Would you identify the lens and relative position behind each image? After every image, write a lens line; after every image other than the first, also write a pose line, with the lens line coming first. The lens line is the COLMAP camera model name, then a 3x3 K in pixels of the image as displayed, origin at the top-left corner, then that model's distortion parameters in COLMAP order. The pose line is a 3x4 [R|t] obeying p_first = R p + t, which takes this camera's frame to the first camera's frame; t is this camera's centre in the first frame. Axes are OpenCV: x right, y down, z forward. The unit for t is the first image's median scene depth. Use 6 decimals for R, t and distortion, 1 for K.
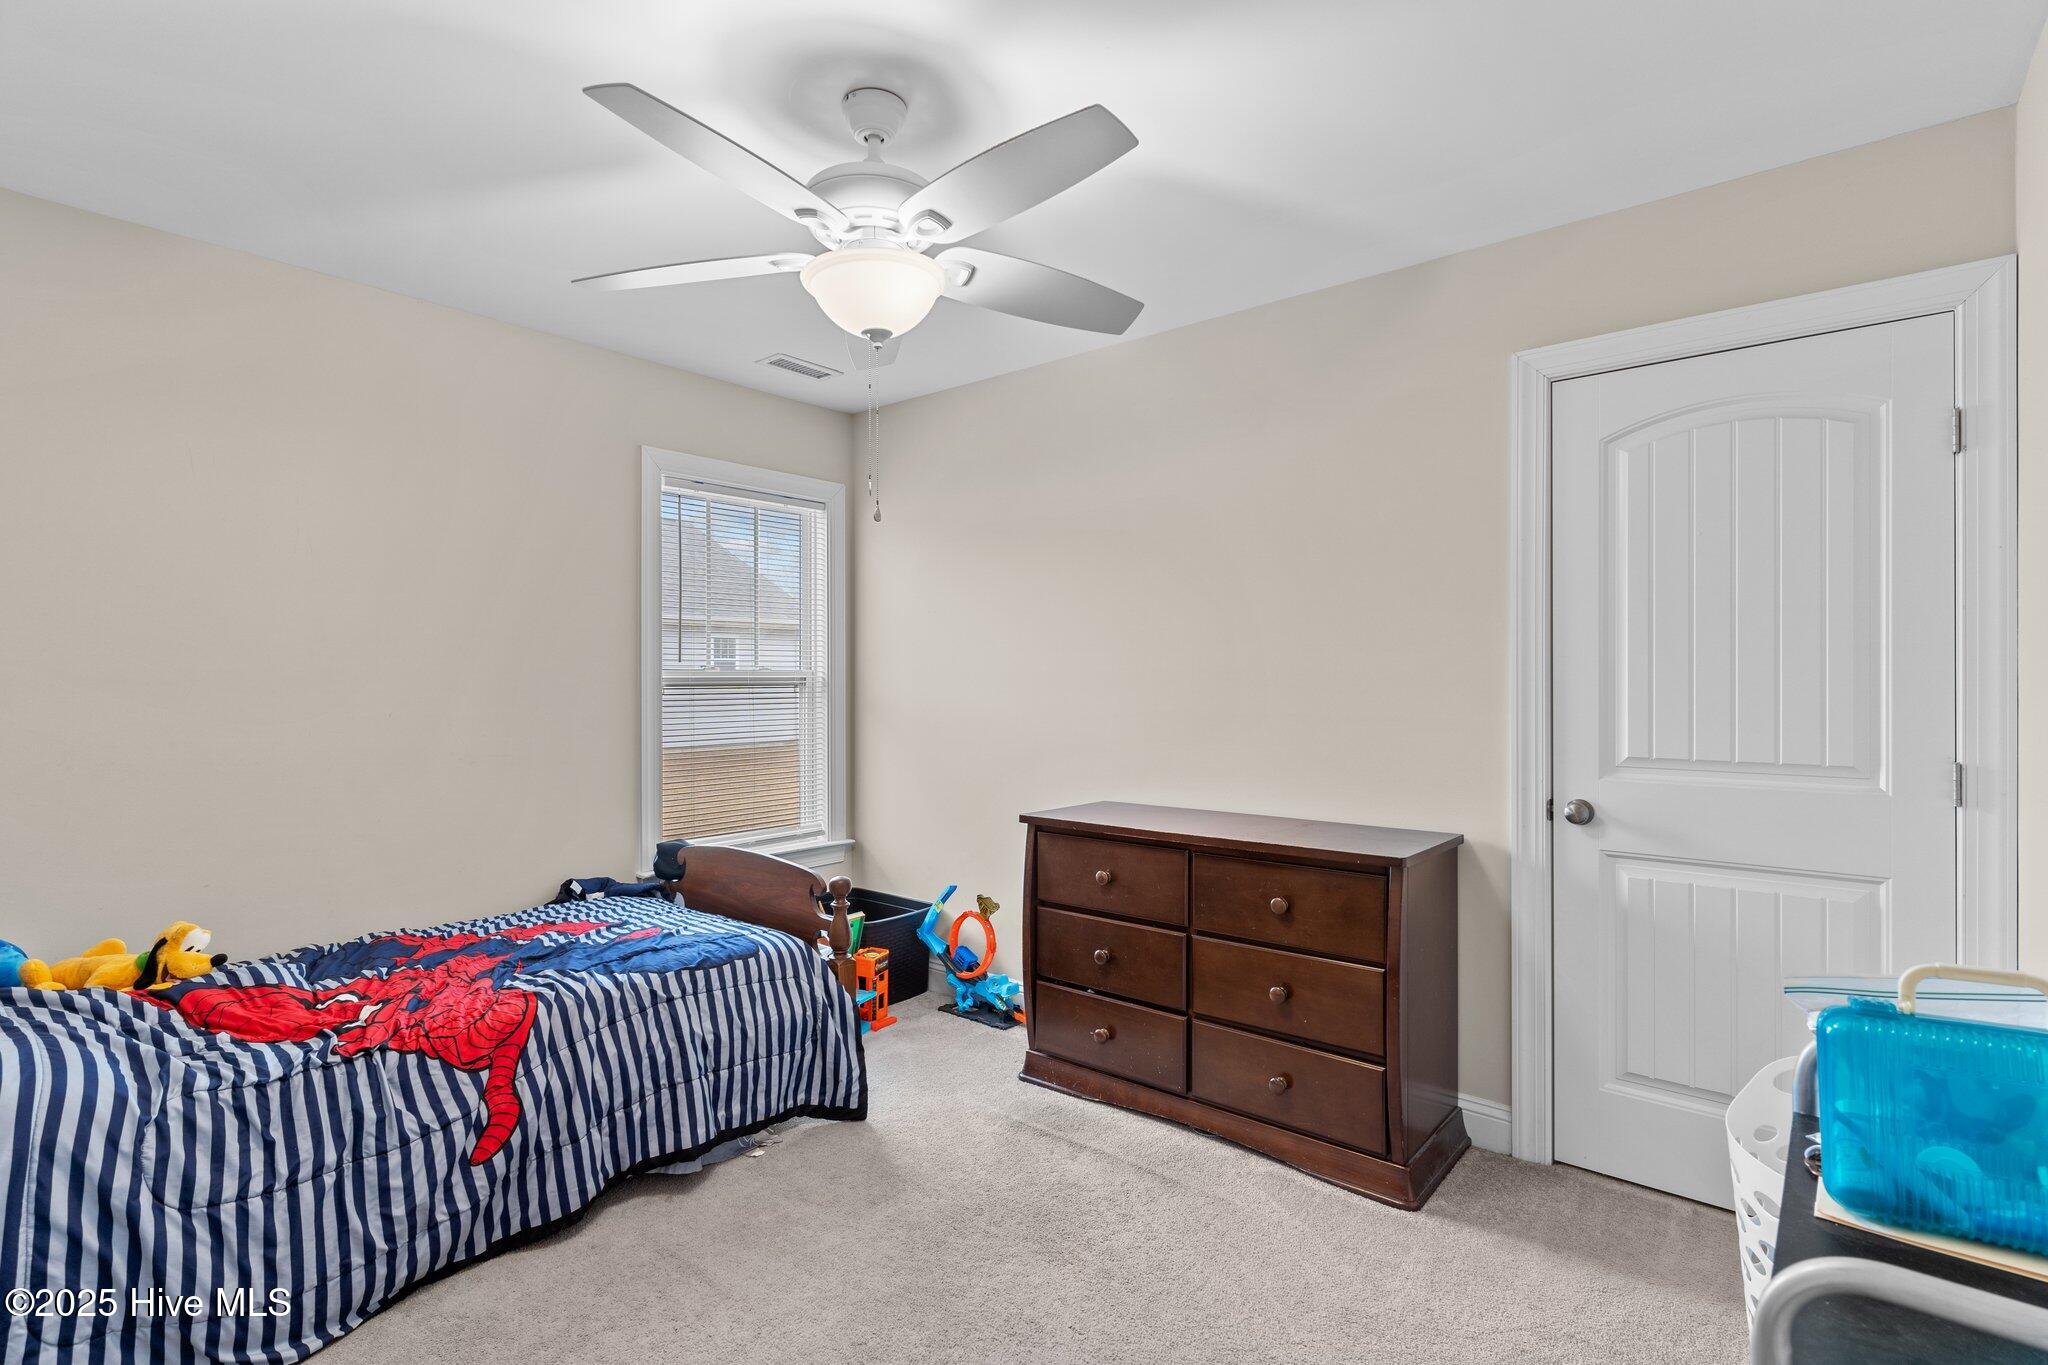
lens RADIAL K [[981.9, 0, 1009.4], [0, 981.9, 681.1], [0, 0, 1]] dist [0.000654, -0.000181]
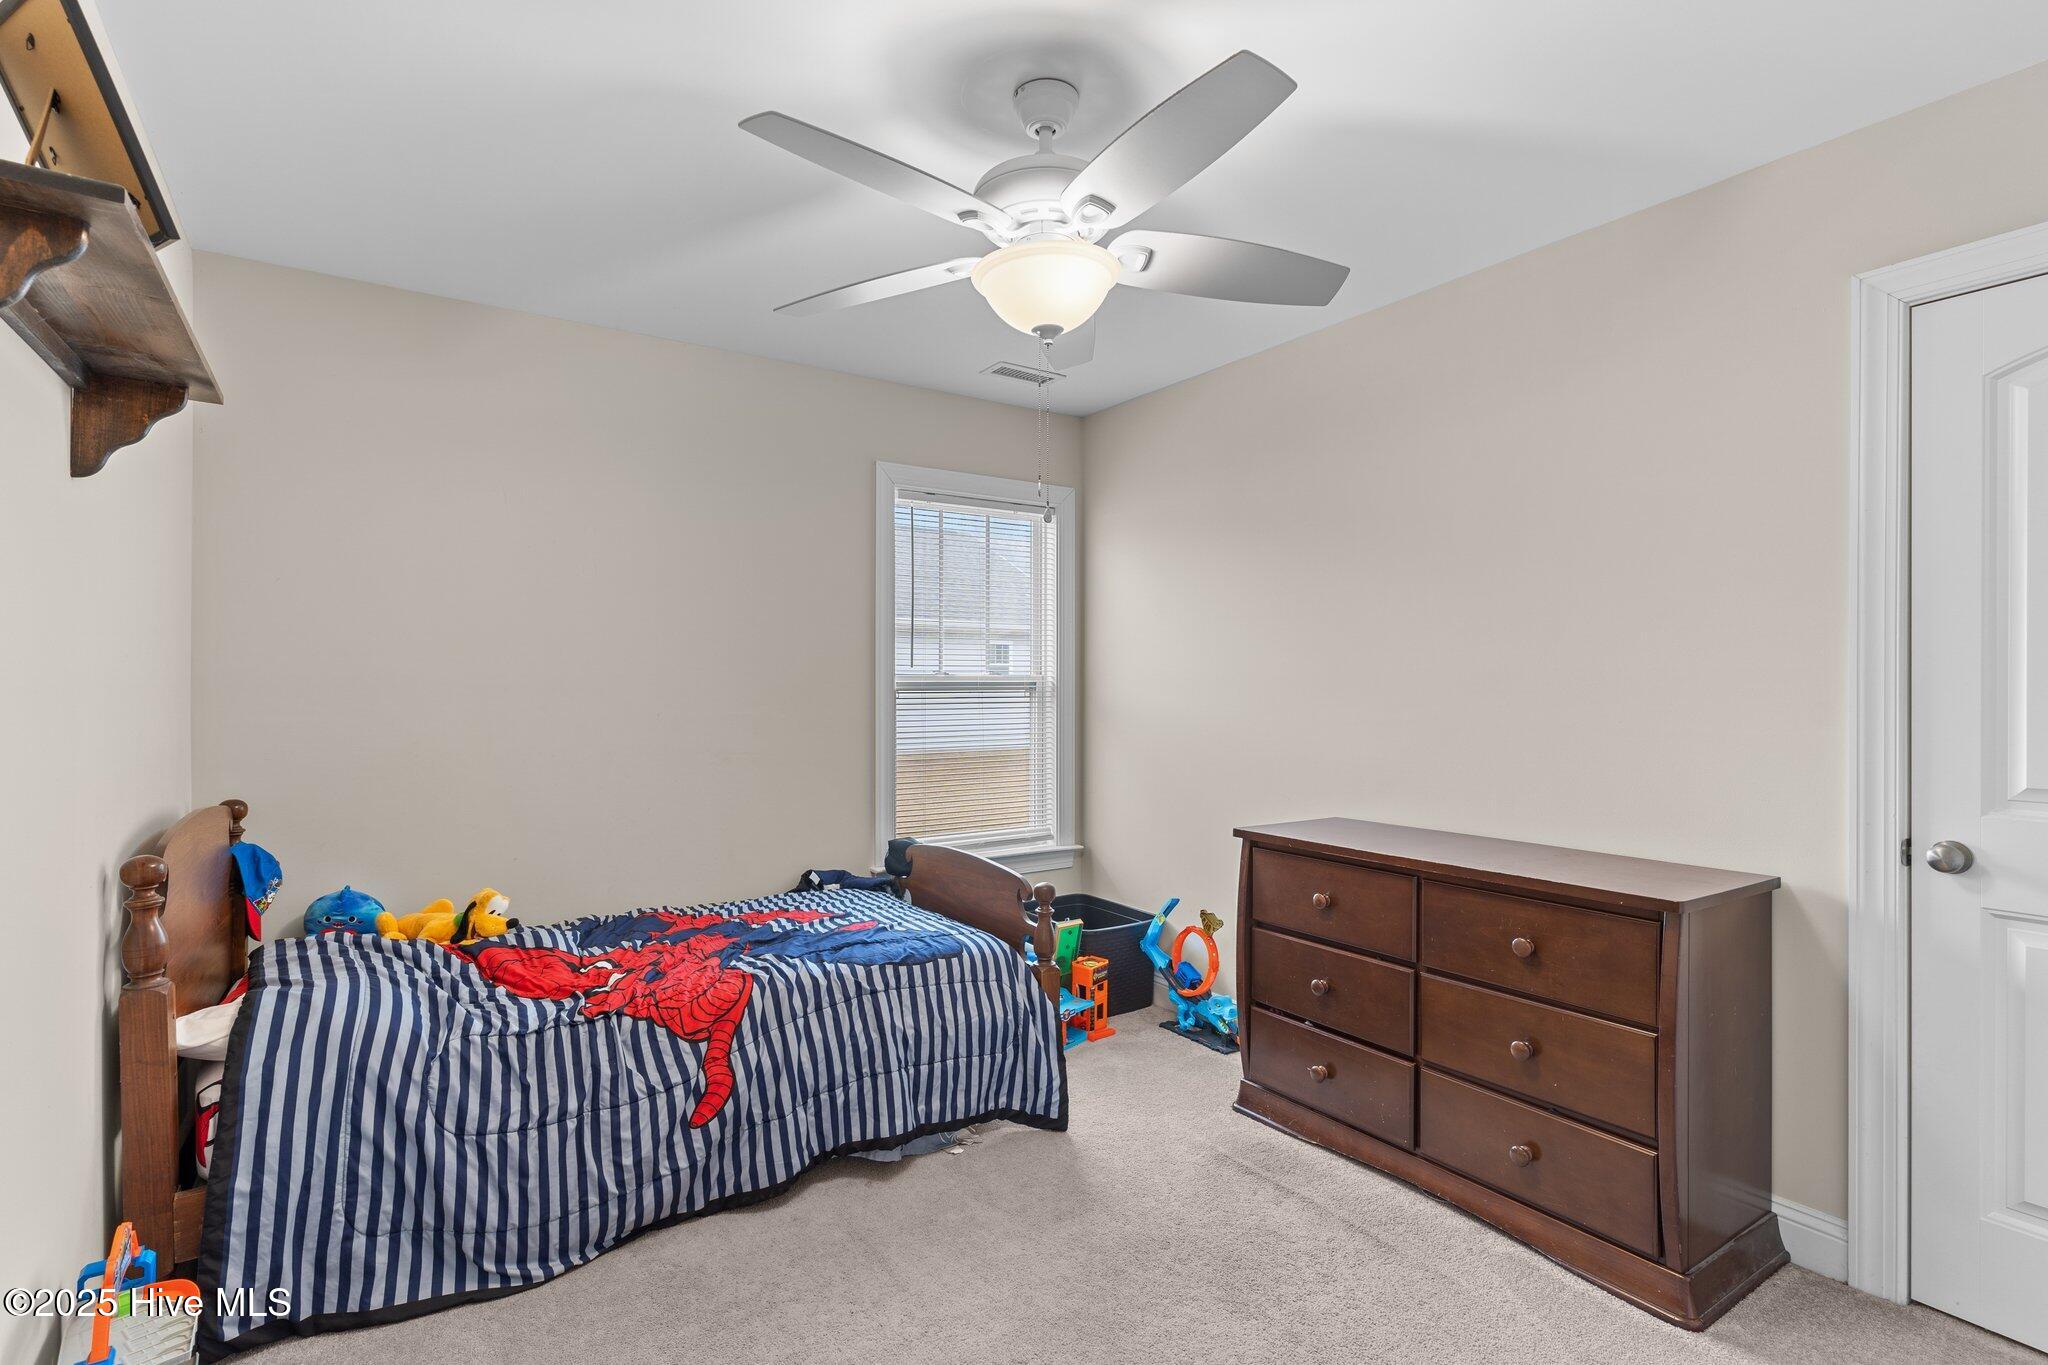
lens RADIAL K [[981.9, 0, 1027.3], [0, 981.9, 686.1], [0, 0, 1]] dist [0.000654, -0.000181]
pose [[0.958629, 0.002580, -0.284648, 0.108326], [-0.002170, 0.999996, 0.001754, -0.001829], [0.284651, -0.001063, 0.958631, 0.051307]]
